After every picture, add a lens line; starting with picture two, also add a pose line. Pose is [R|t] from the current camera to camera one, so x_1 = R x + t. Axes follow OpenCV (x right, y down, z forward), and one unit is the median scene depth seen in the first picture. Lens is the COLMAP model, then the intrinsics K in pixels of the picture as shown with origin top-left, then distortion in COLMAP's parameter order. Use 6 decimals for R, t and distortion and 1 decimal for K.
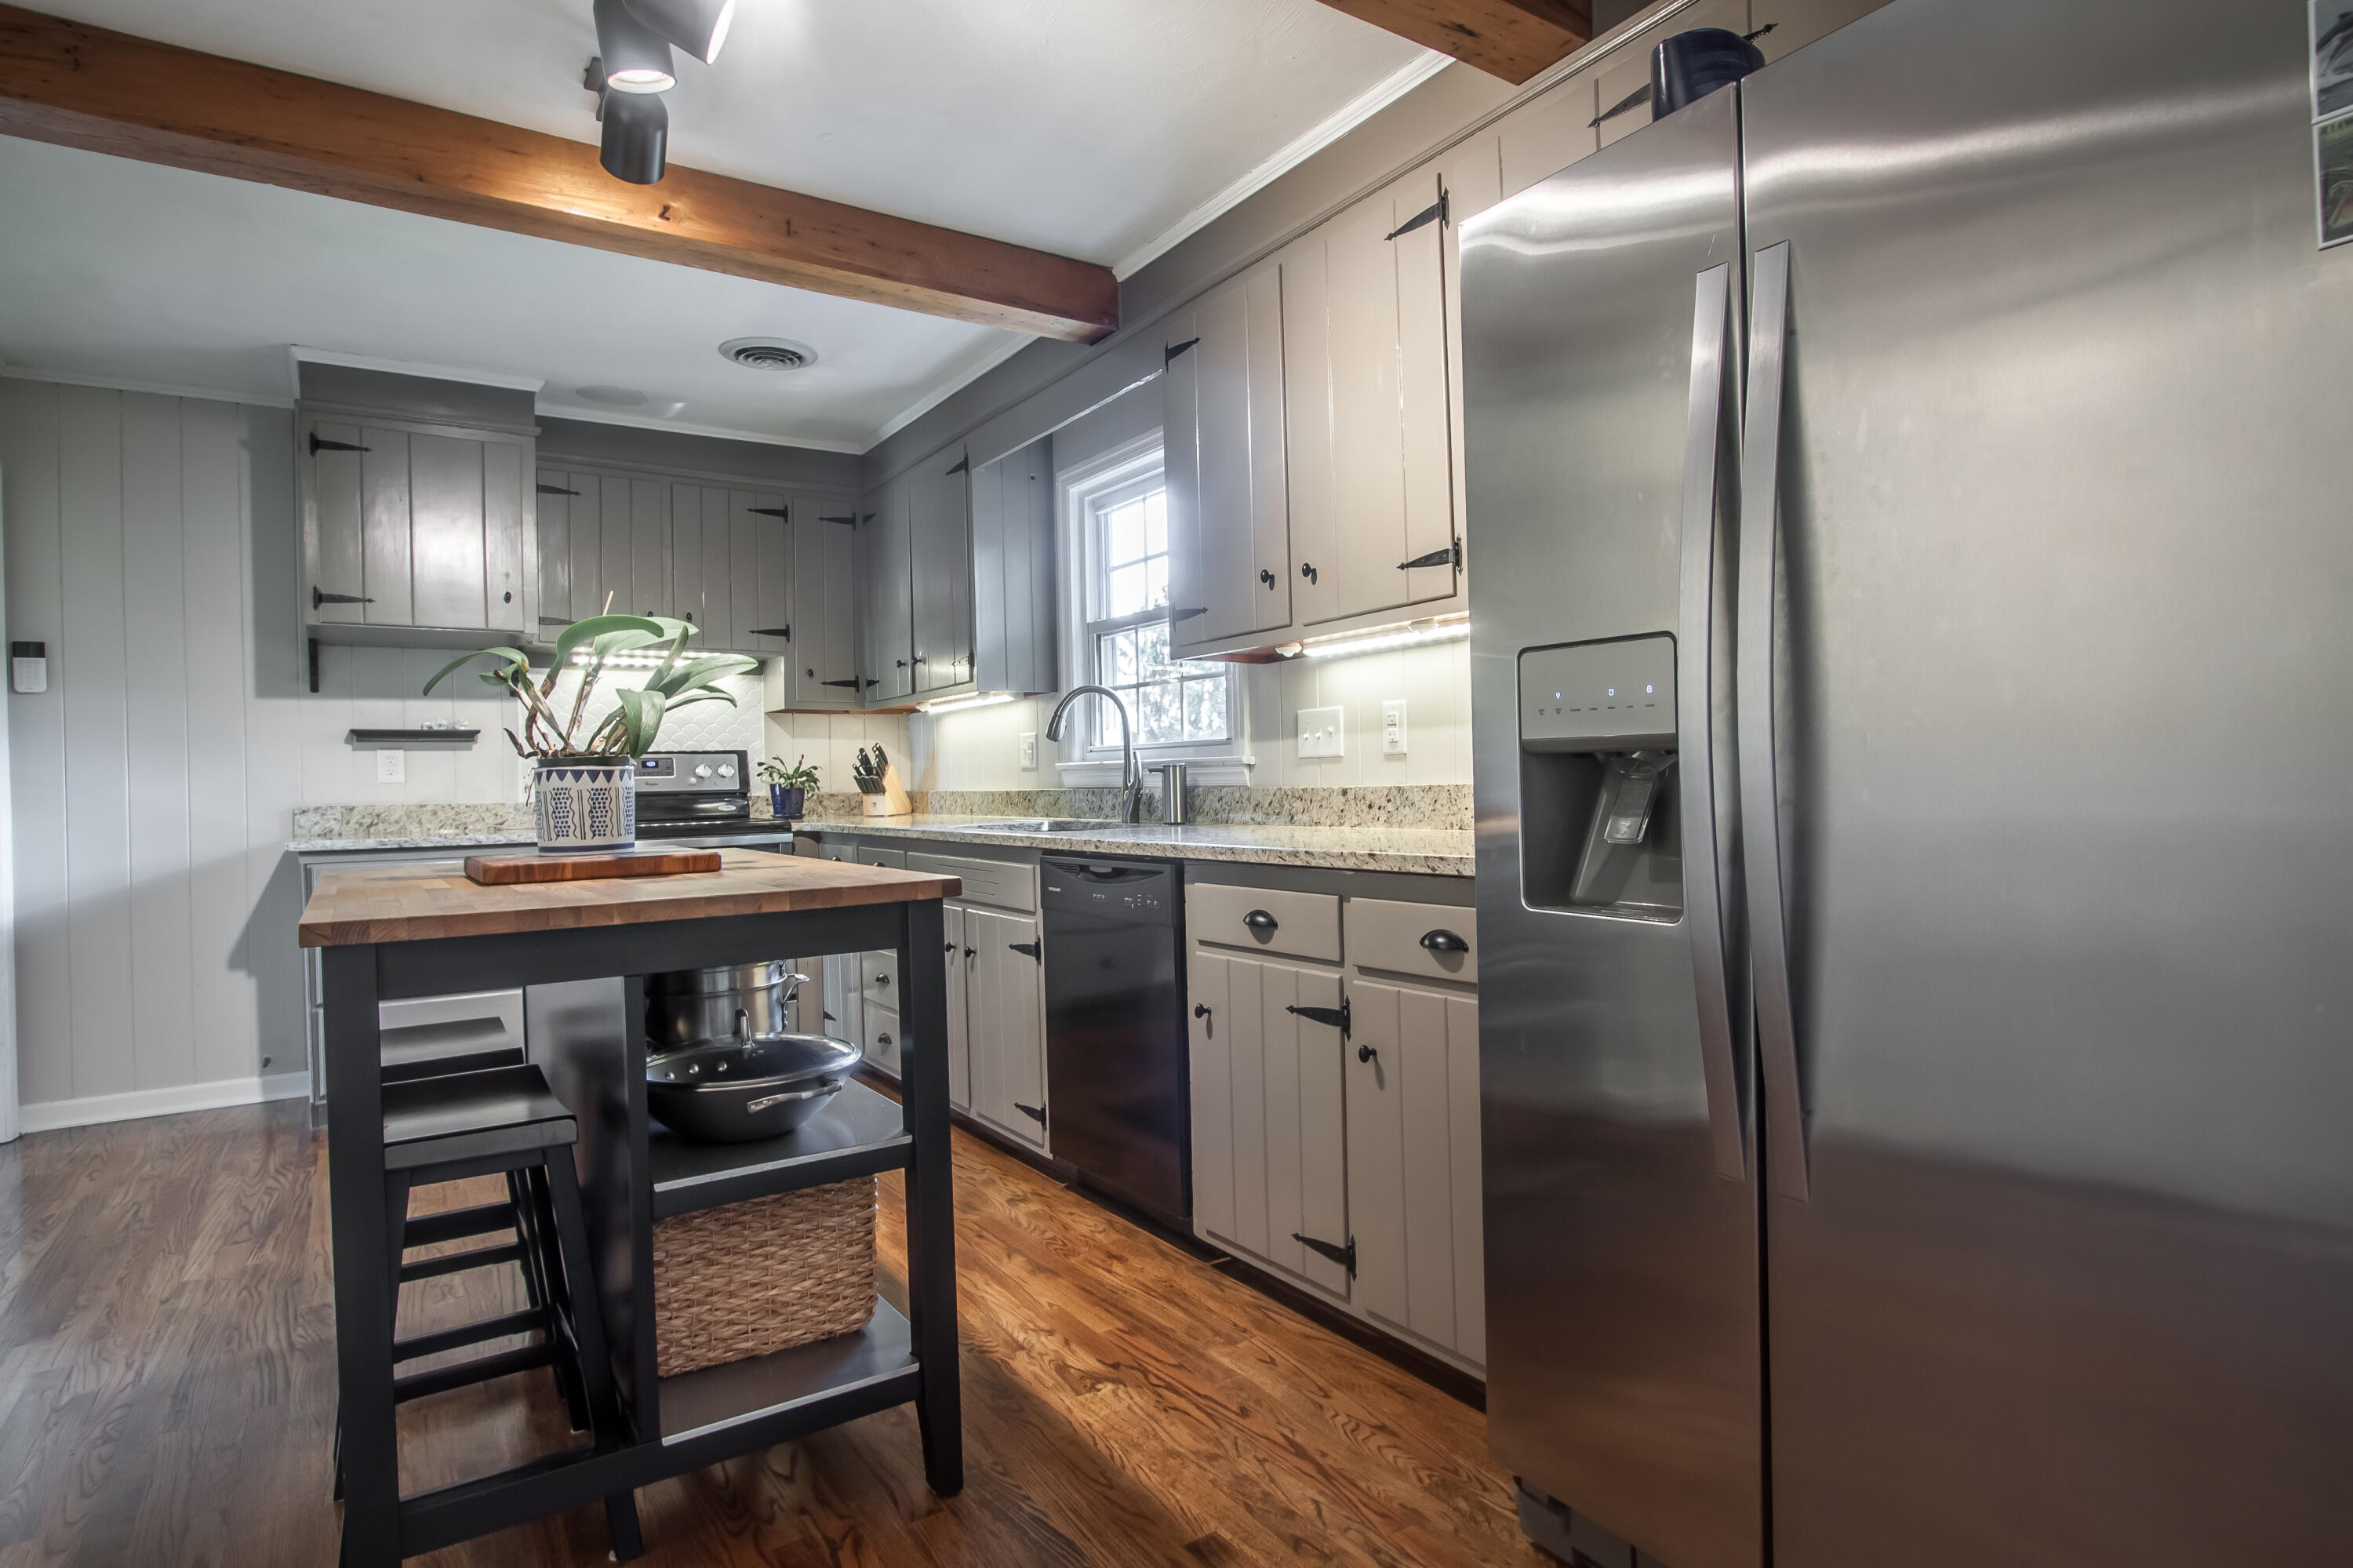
lens RADIAL K [[1262.0, 0, 1186.9], [0, 1262.0, 782.2], [0, 0, 1]] dist [-0.003850, -0.001282]
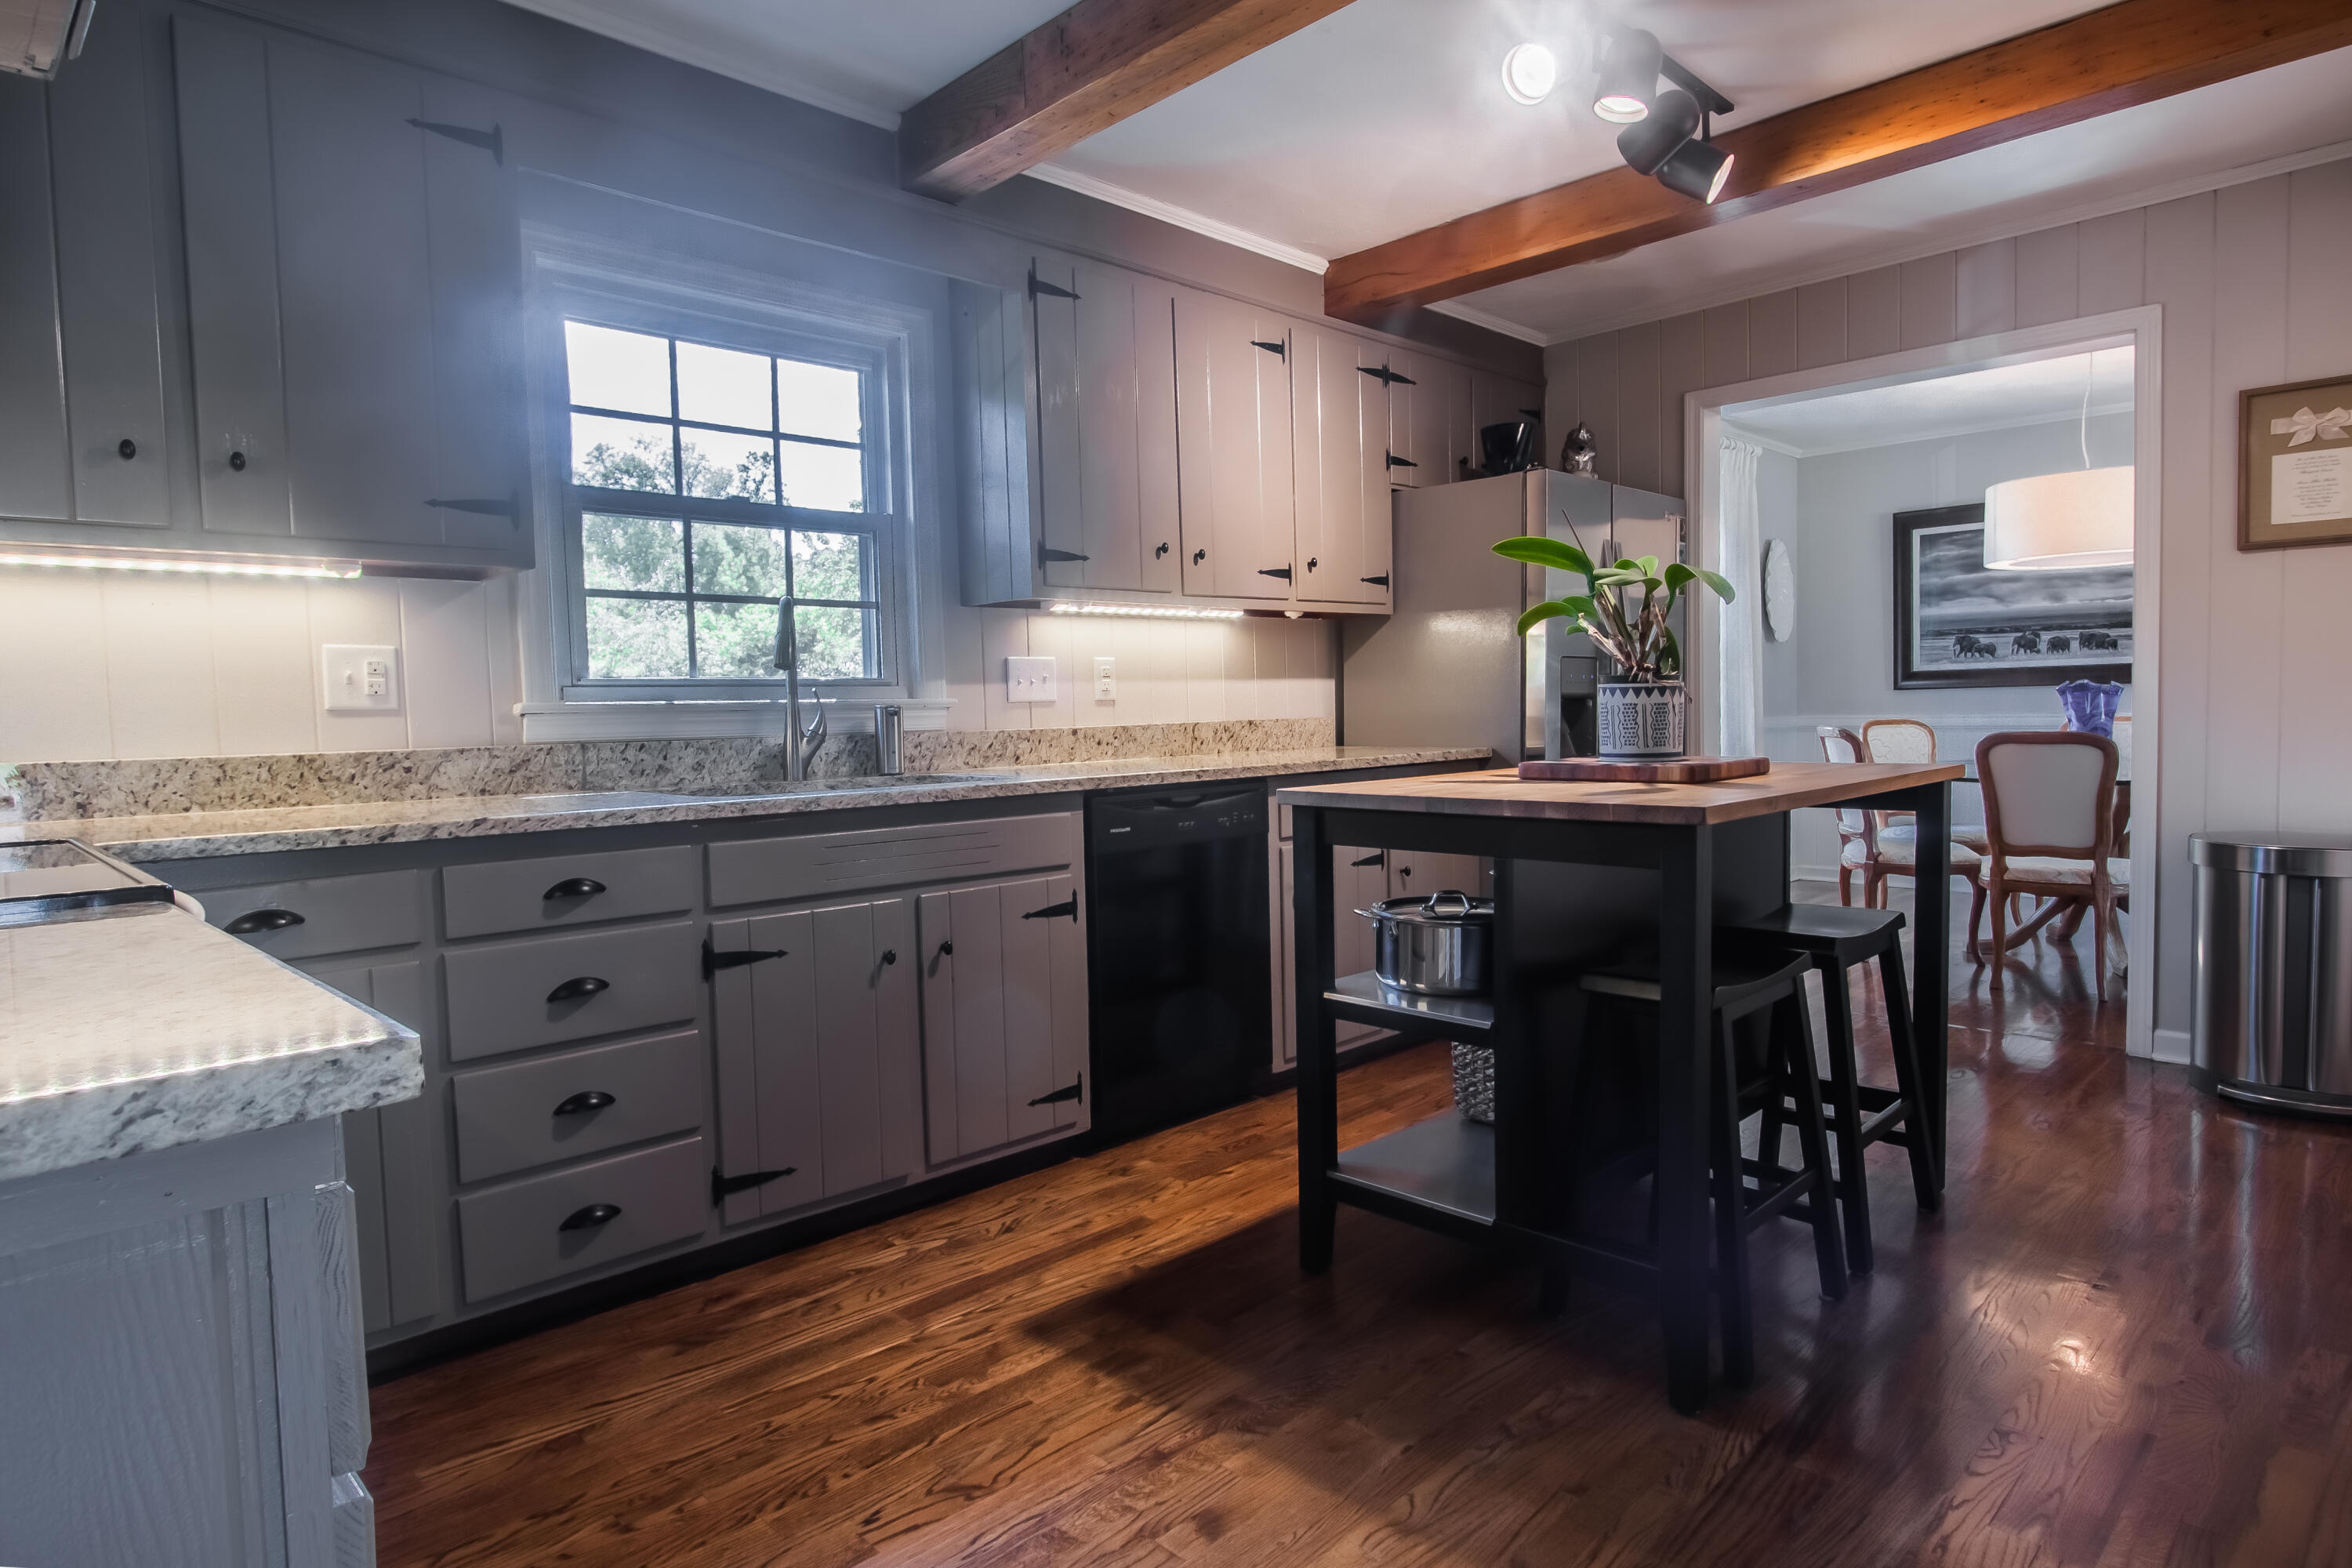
lens RADIAL K [[1261.4, 0, 1193.9], [0, 1261.4, 779.4], [0, 0, 1]] dist [-0.003850, -0.001282]
pose [[-0.179037, -0.027701, 0.983452, -1.019525], [0.030574, 0.998964, 0.033704, 0.015371], [-0.983367, 0.036103, -0.178004, 1.081590]]
